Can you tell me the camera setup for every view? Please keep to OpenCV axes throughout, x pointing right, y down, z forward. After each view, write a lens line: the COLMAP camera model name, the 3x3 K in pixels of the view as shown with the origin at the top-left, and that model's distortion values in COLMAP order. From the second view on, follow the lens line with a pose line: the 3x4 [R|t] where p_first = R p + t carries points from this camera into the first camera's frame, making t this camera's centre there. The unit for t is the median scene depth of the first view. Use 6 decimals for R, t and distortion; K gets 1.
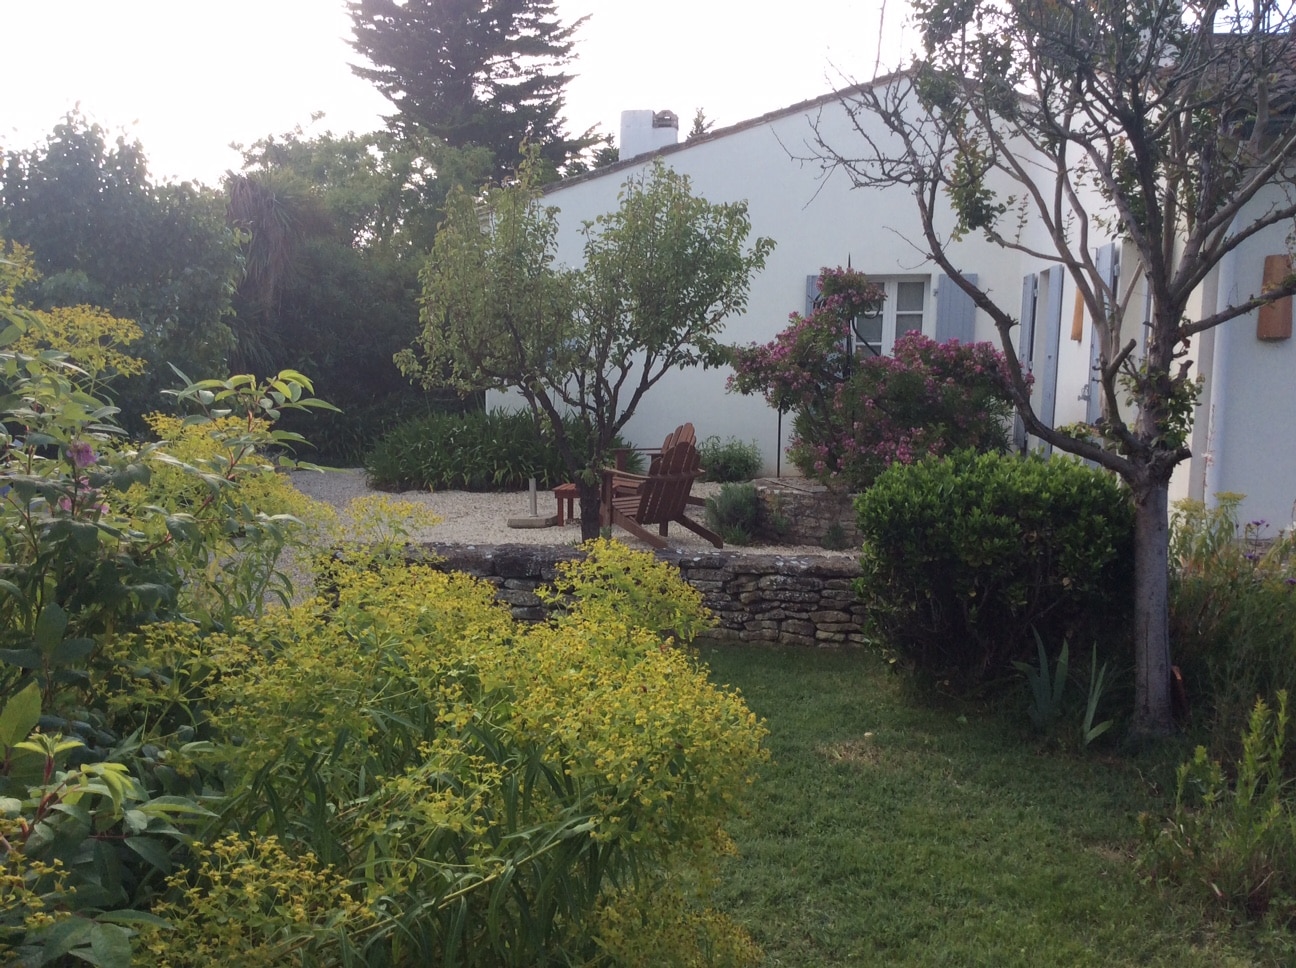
lens RADIAL K [[1195.3, 0, 648.0], [0, 1195.3, 484.0], [0, 0, 1]] dist [0.158893, -0.308307]
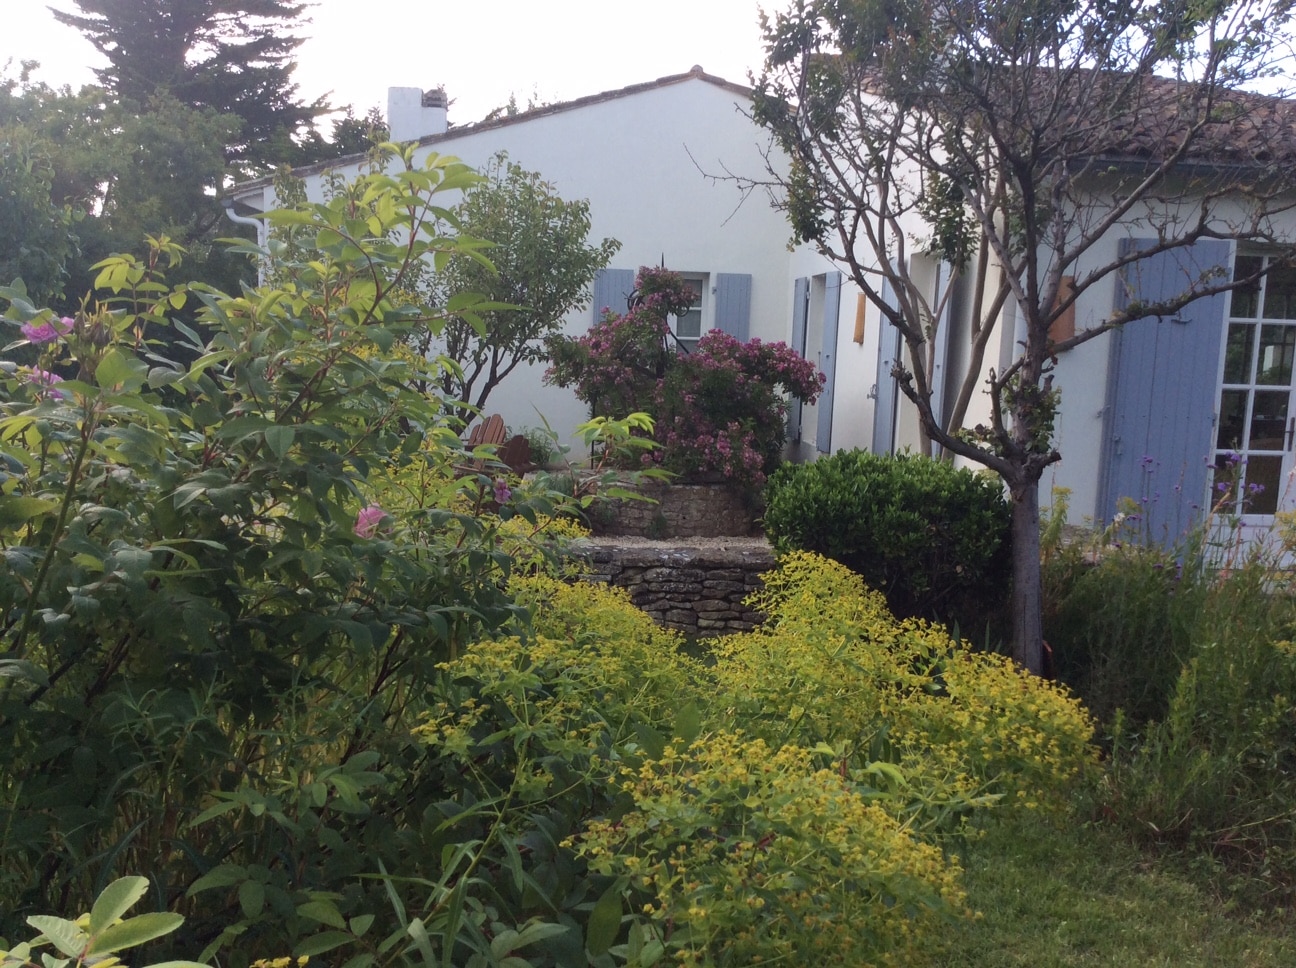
lens RADIAL K [[1217.0, 0, 648.0], [0, 1217.0, 484.0], [0, 0, 1]] dist [0.134382, -0.226537]
pose [[0.969475, -0.005978, 0.245116, -0.126720], [0.002621, 0.999898, 0.014019, -0.009319], [-0.245175, -0.012949, 0.969392, -0.022514]]
